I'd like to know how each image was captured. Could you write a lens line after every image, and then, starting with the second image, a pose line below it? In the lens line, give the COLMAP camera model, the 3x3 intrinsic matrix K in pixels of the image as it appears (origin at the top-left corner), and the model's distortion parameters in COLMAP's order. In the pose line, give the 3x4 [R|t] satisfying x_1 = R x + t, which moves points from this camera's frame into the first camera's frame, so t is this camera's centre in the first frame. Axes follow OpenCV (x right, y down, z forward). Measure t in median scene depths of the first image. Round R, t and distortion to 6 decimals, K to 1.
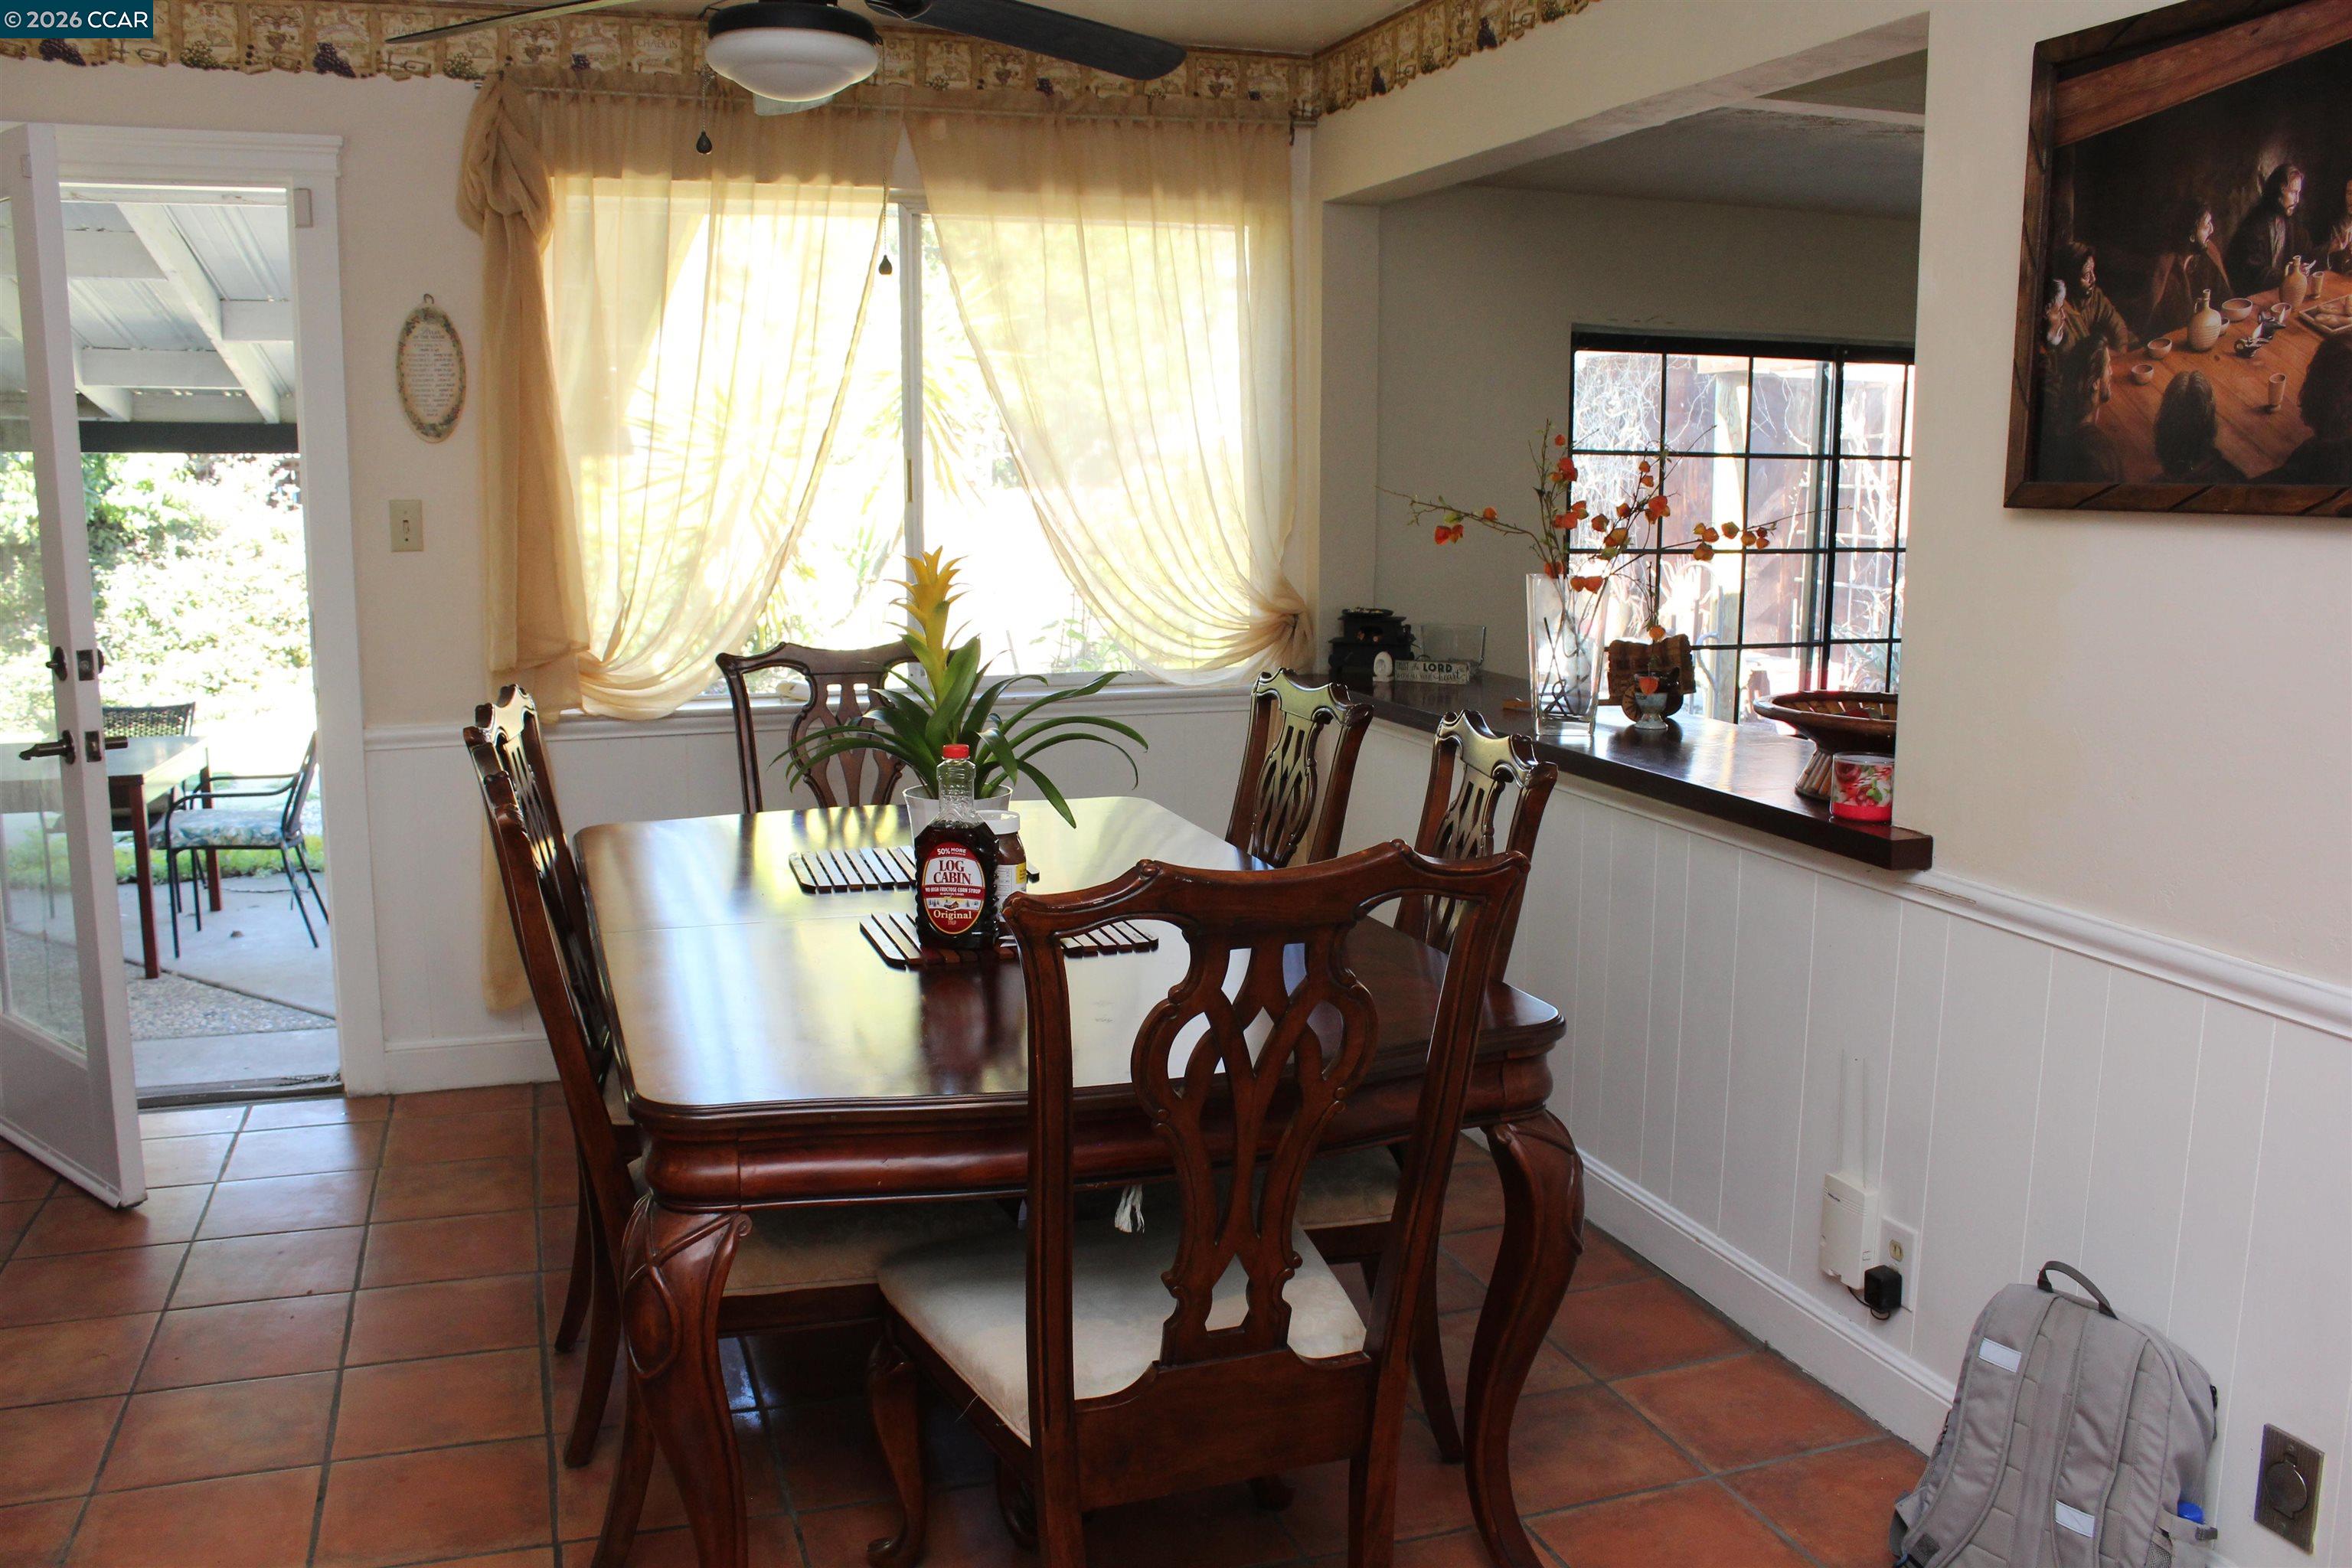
lens RADIAL K [[1955.2, 0, 1176.0], [0, 1955.2, 784.0], [0, 0, 1]] dist [-0.161043, 0.147365]
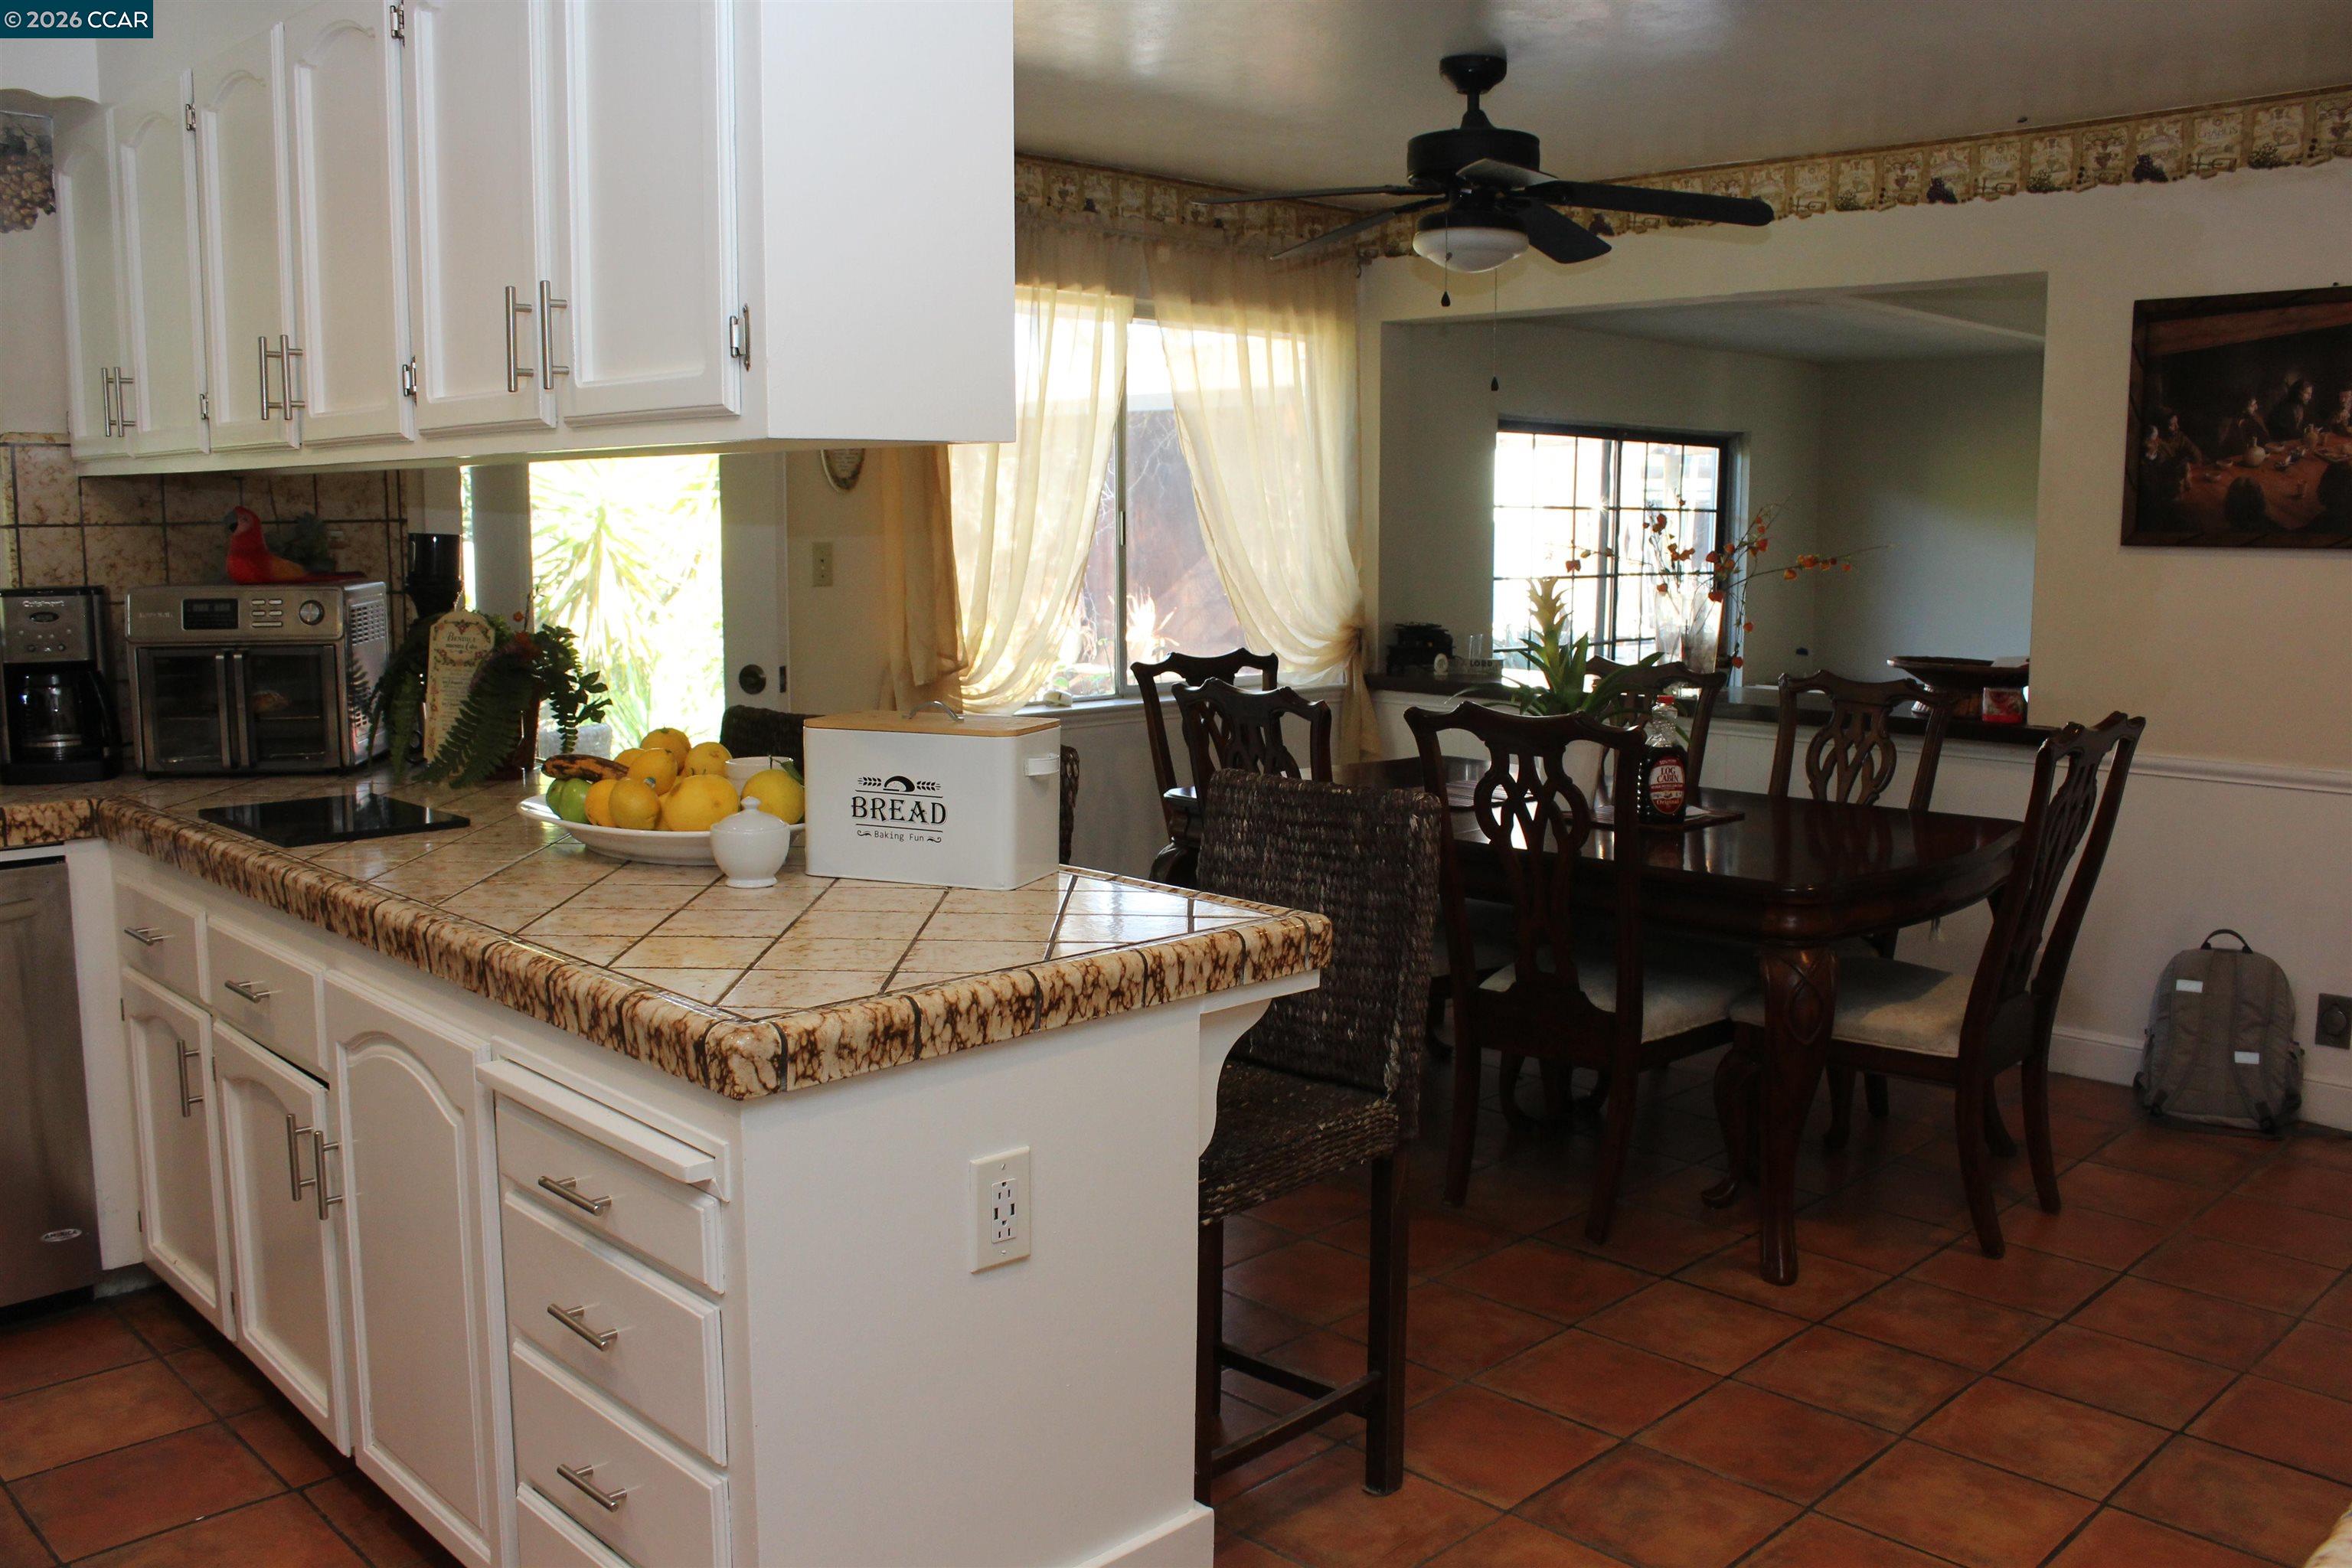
lens RADIAL K [[1962.3, 0, 1176.0], [0, 1962.3, 784.0], [0, 0, 1]] dist [-0.160972, 0.143243]
pose [[0.898089, -0.059371, 0.435789, -1.313867], [0.070053, 0.997507, -0.008469, 0.042690], [-0.434200, 0.038134, 0.900009, -0.289071]]
